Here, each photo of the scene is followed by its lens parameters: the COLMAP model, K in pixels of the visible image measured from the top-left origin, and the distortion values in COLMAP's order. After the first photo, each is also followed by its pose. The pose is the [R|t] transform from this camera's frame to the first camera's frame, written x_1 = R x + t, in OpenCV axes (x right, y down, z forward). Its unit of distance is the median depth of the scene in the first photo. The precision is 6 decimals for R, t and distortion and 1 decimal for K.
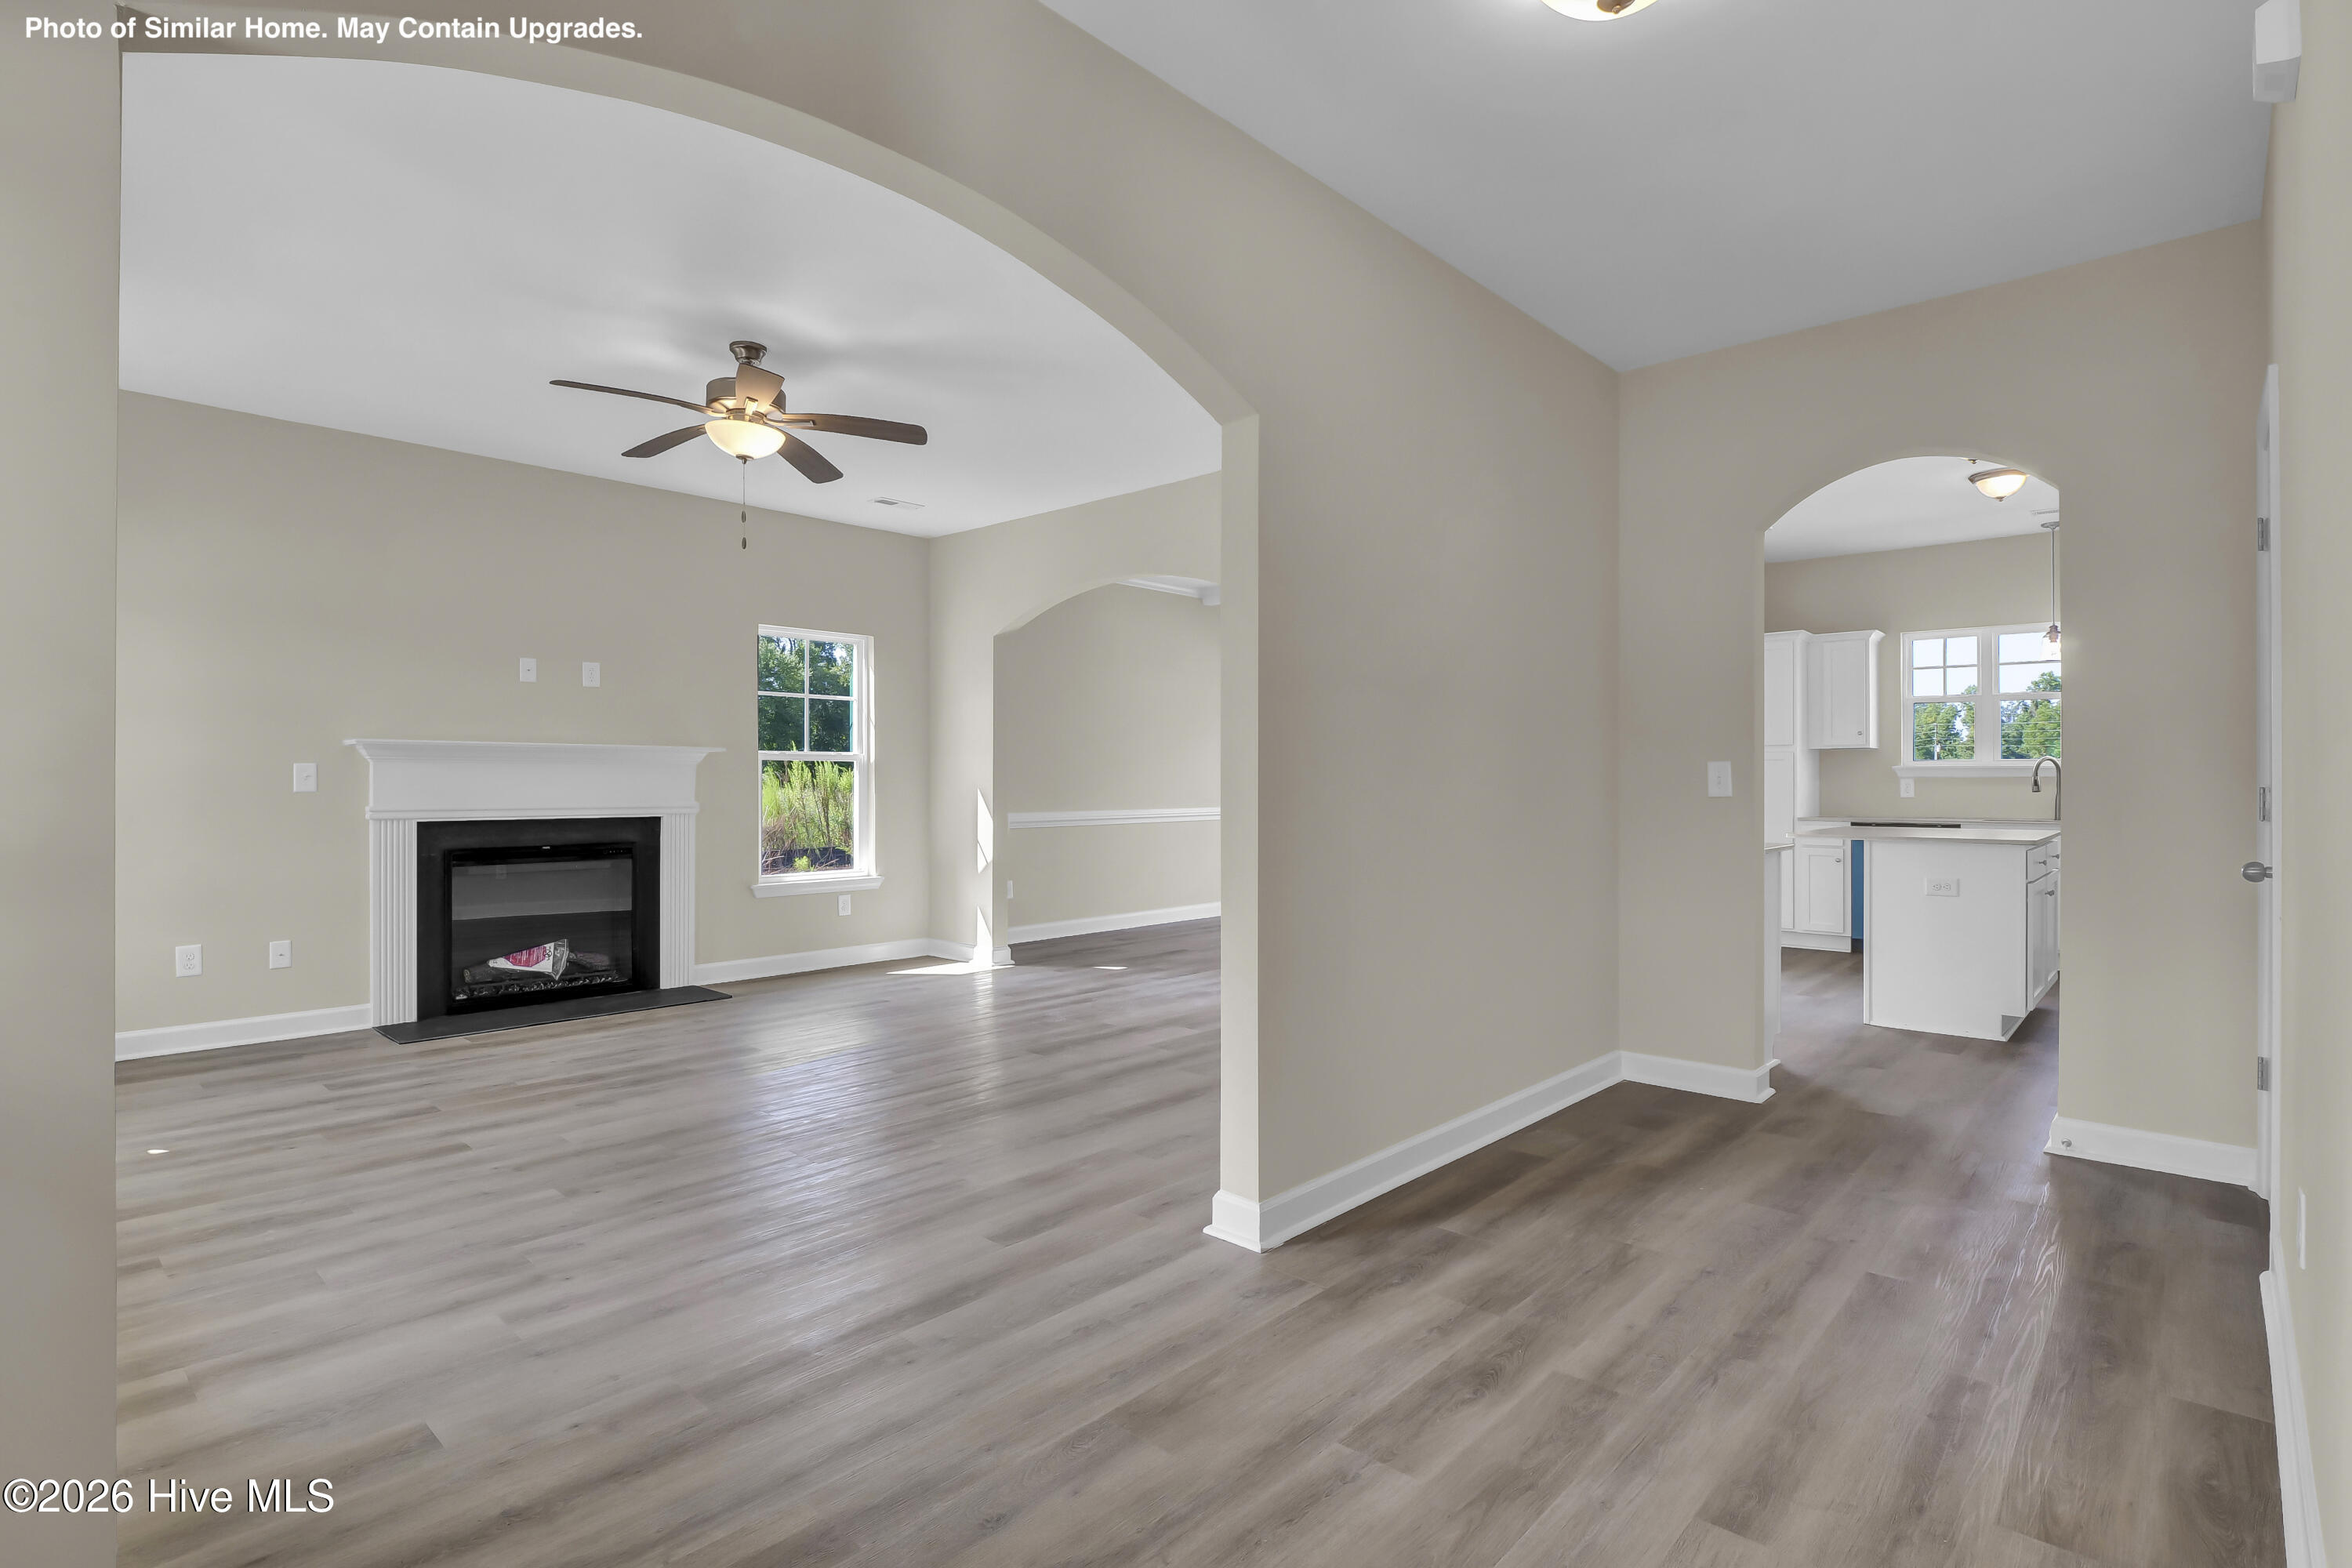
lens RADIAL K [[1144.8, 0, 1160.3], [0, 1144.8, 778.2], [0, 0, 1]] dist [-0.013309, 0.000402]
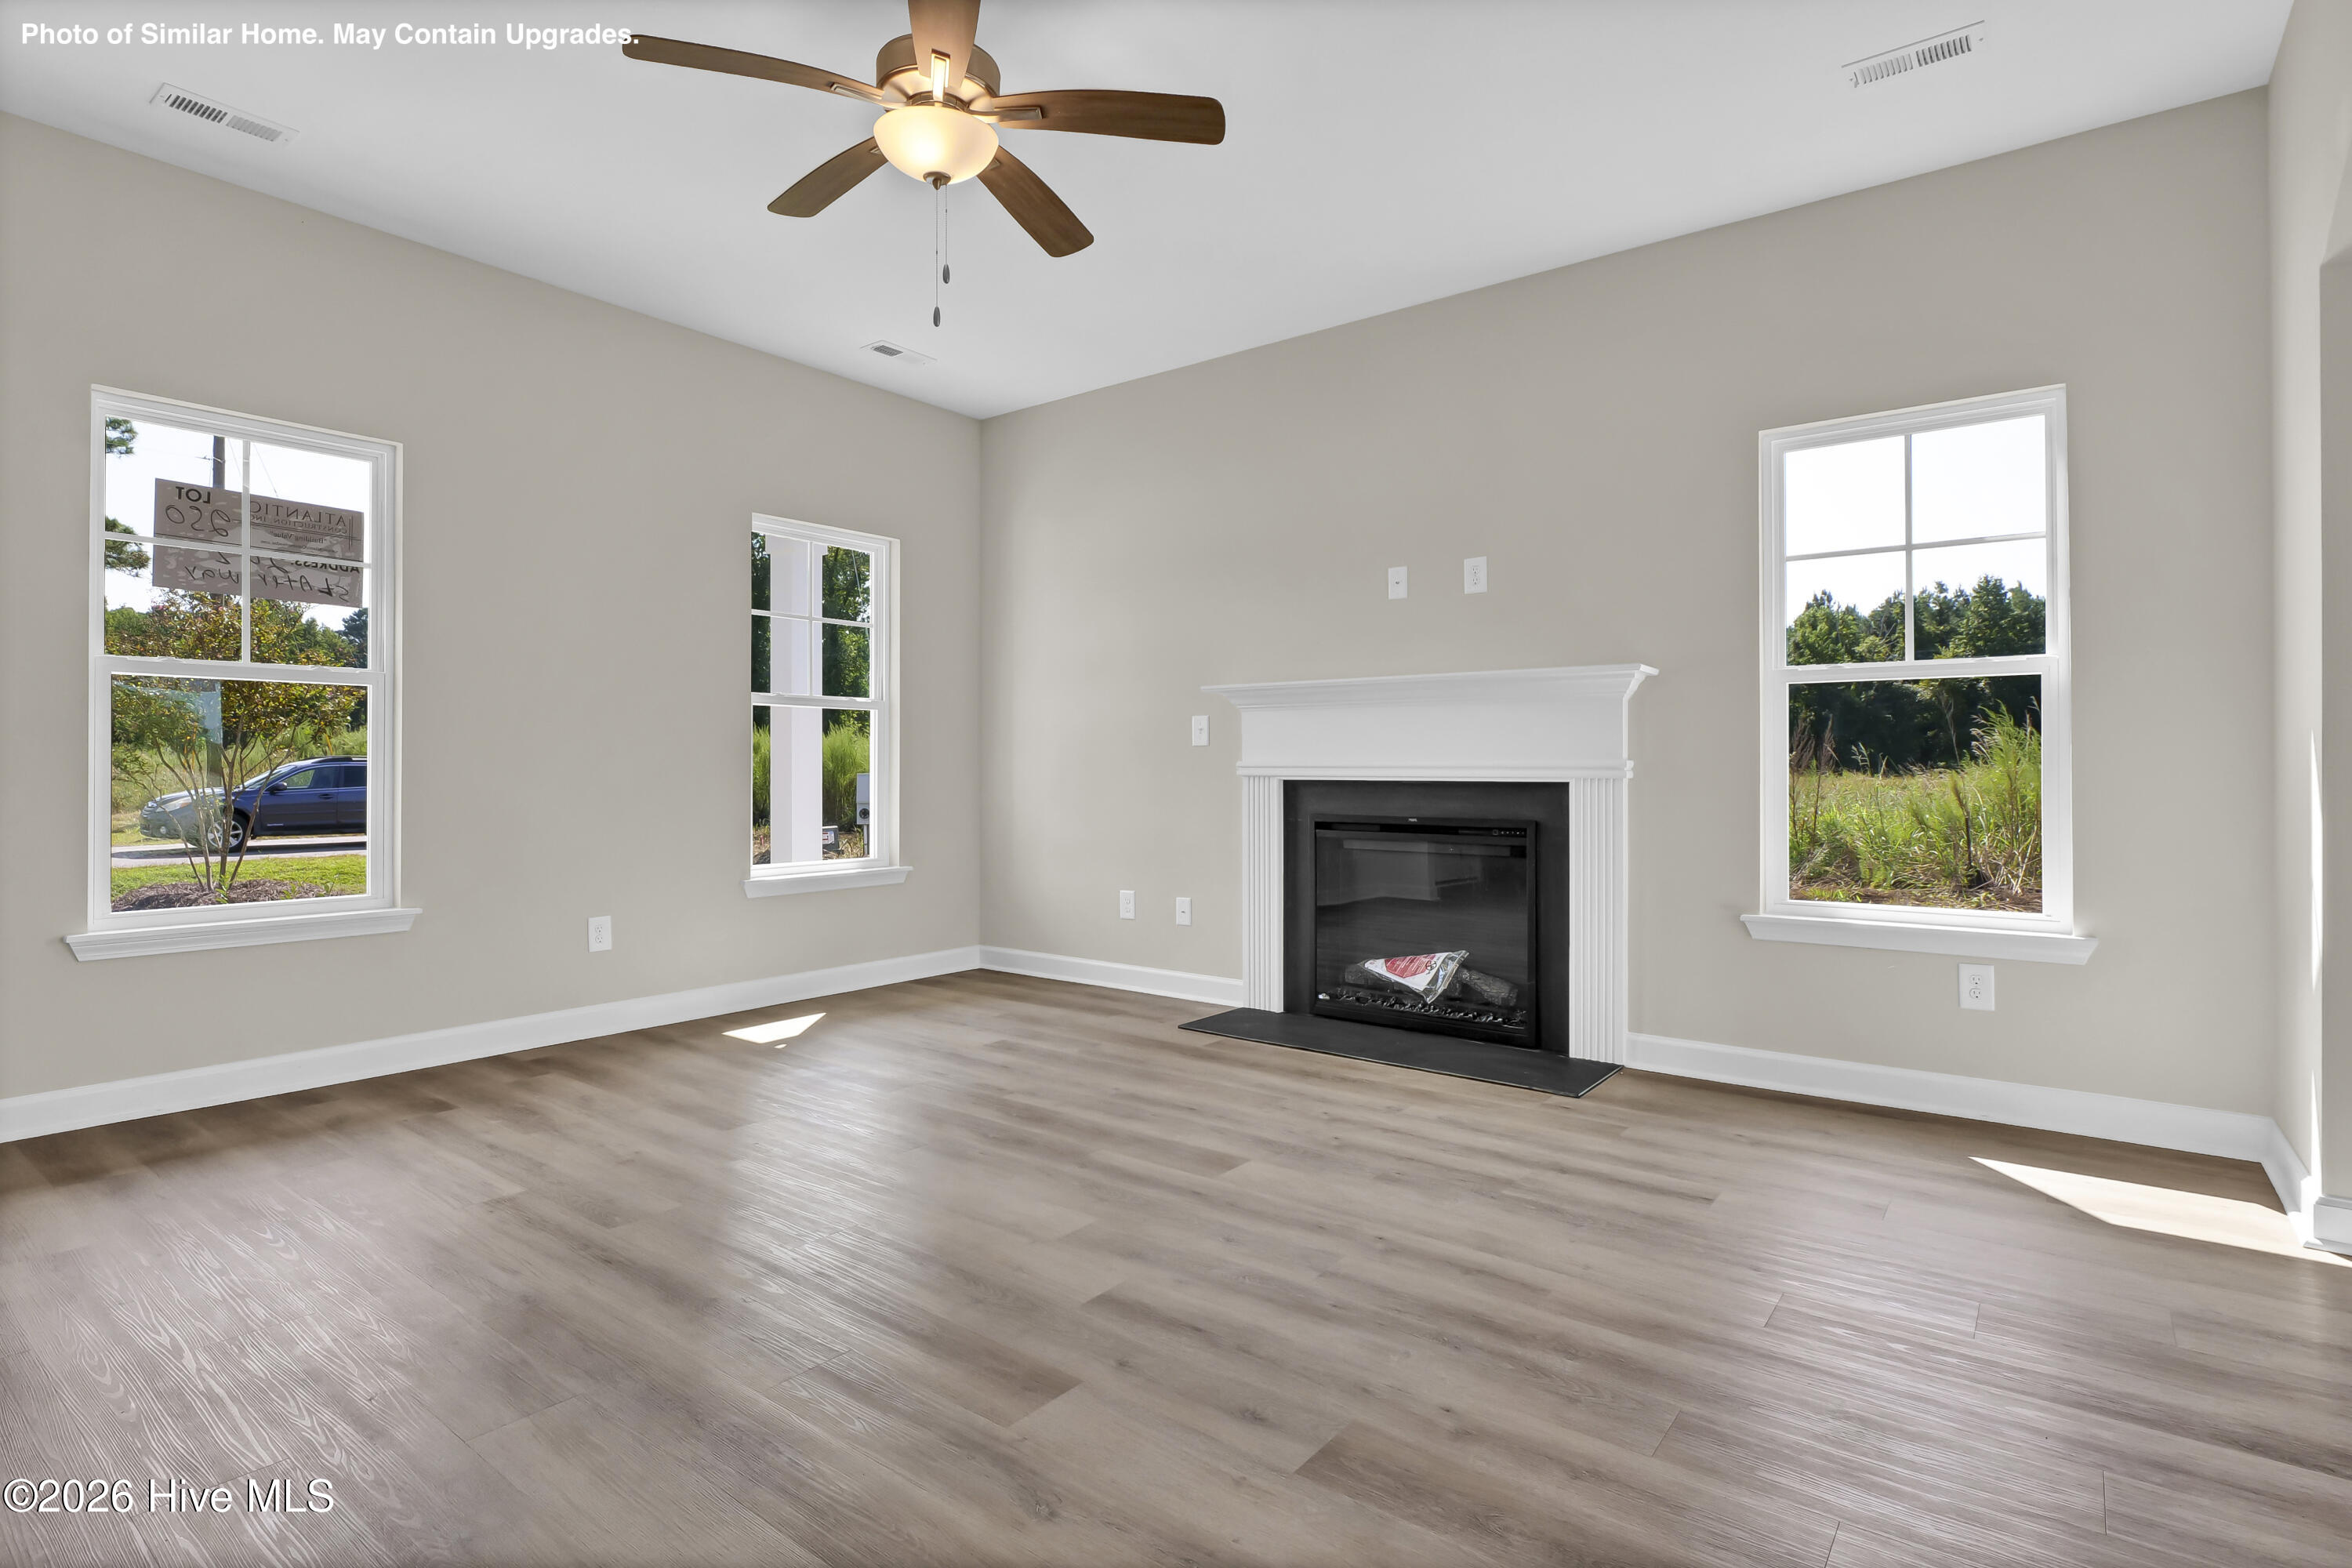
lens RADIAL K [[1164.9, 0, 1156.9], [0, 1164.9, 741.7], [0, 0, 1]] dist [-0.019685, -0.001036]
pose [[0.080651, -0.027543, -0.996362, 0.202696], [-0.000996, 0.999615, -0.027713, 0.032610], [0.996742, 0.003228, 0.080592, 0.799624]]
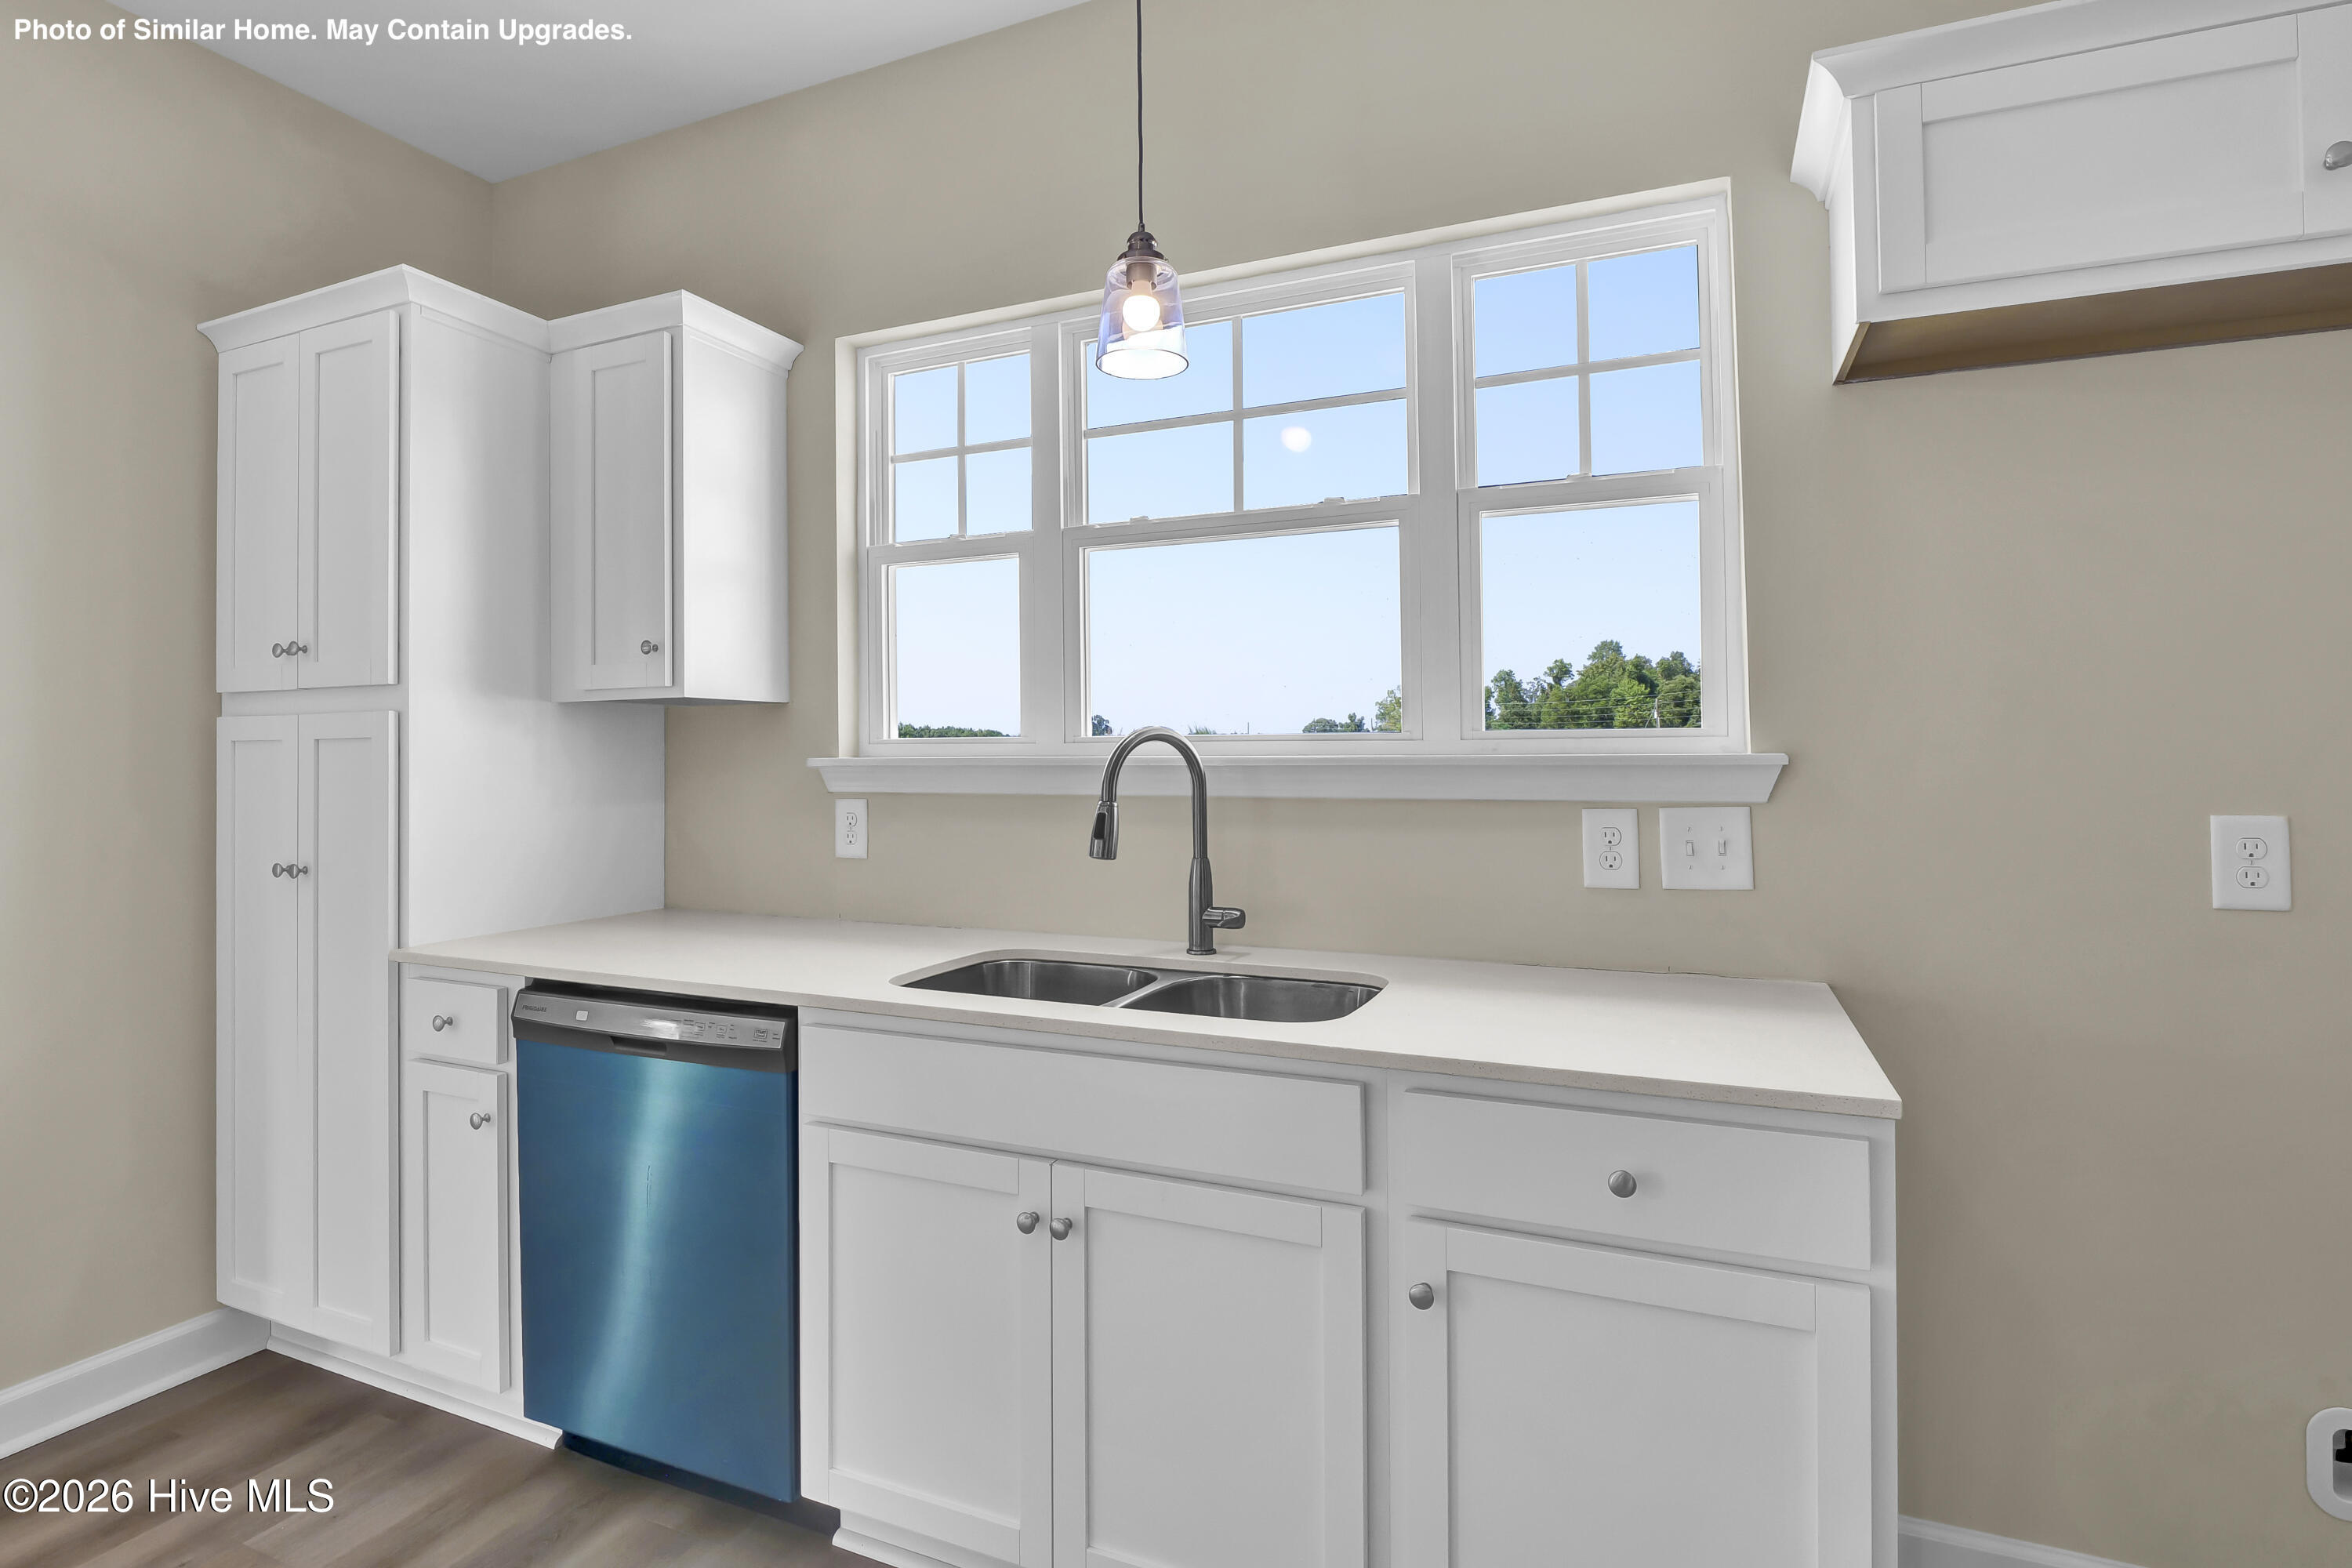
lens RADIAL K [[1164.9, 0, 1156.9], [0, 1164.9, 741.7], [0, 0, 1]] dist [-0.019685, -0.001036]
pose [[0.946925, -0.002686, 0.321444, 0.891761], [0.006358, 0.999926, -0.010376, -0.016047], [-0.321392, 0.011869, 0.946872, 0.944433]]
